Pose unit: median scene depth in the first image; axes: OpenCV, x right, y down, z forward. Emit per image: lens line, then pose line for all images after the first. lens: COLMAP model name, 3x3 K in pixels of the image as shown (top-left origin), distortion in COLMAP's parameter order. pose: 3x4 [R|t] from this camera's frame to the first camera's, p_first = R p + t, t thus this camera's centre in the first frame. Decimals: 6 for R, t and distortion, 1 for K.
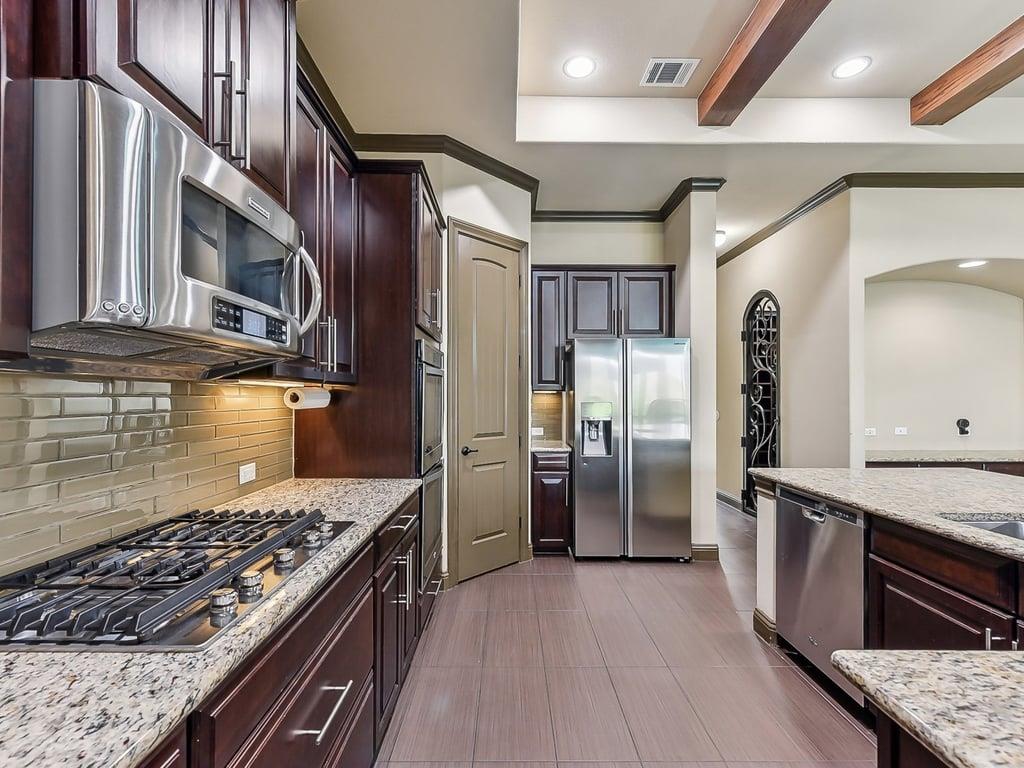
lens RADIAL K [[476.7, 0, 507.3], [0, 476.7, 391.0], [0, 0, 1]] dist [0.000308, -0.000113]
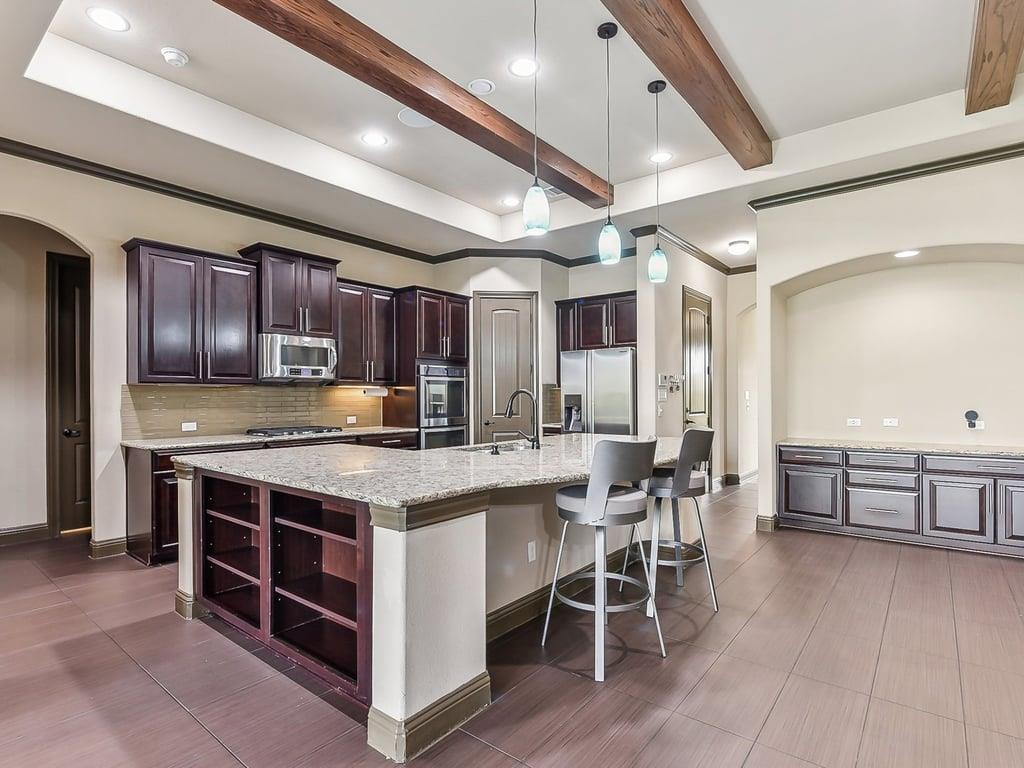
lens RADIAL K [[522.6, 0, 507.8], [0, 522.6, 398.4], [0, 0, 1]] dist [-0.019146, 0.000380]
pose [[0.780183, -0.002254, -0.625548, 1.041375], [0.013865, 0.999810, 0.013690, 0.010680], [0.625398, -0.019353, 0.780066, -0.394261]]
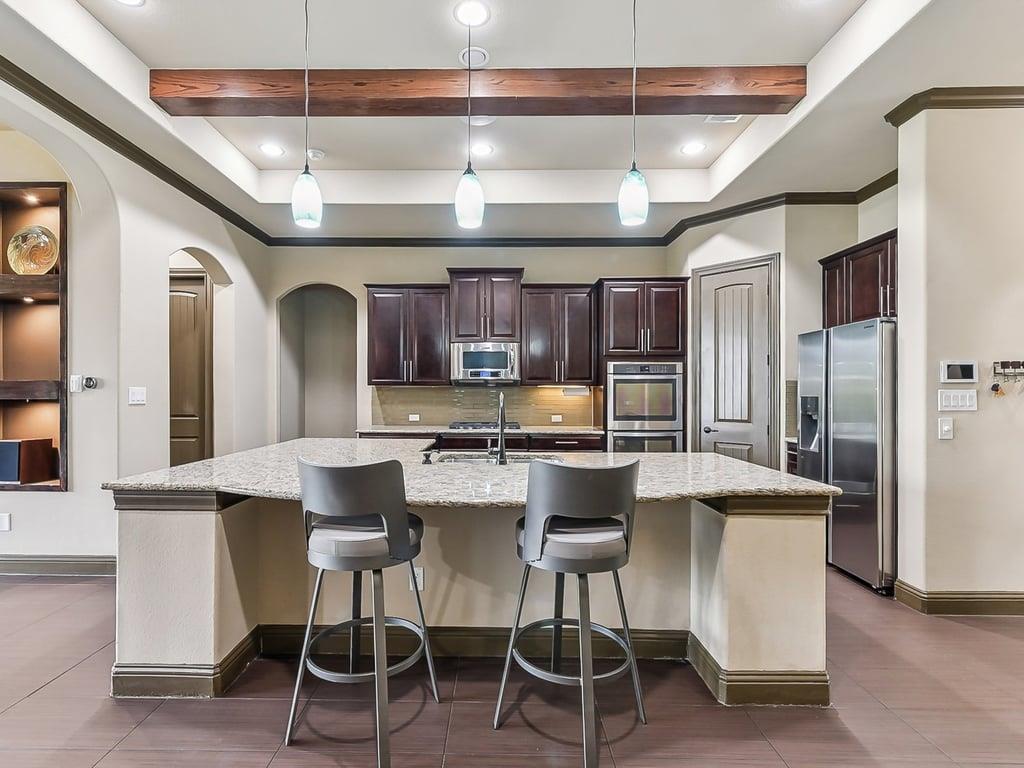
lens RADIAL K [[496.5, 0, 504.0], [0, 496.5, 392.6], [0, 0, 1]] dist [0.009983, -0.000146]
pose [[-0.011876, -0.000803, -0.999929, 1.233421], [0.010567, 0.999944, -0.000929, 0.009432], [0.999874, -0.010577, -0.011867, 0.374892]]
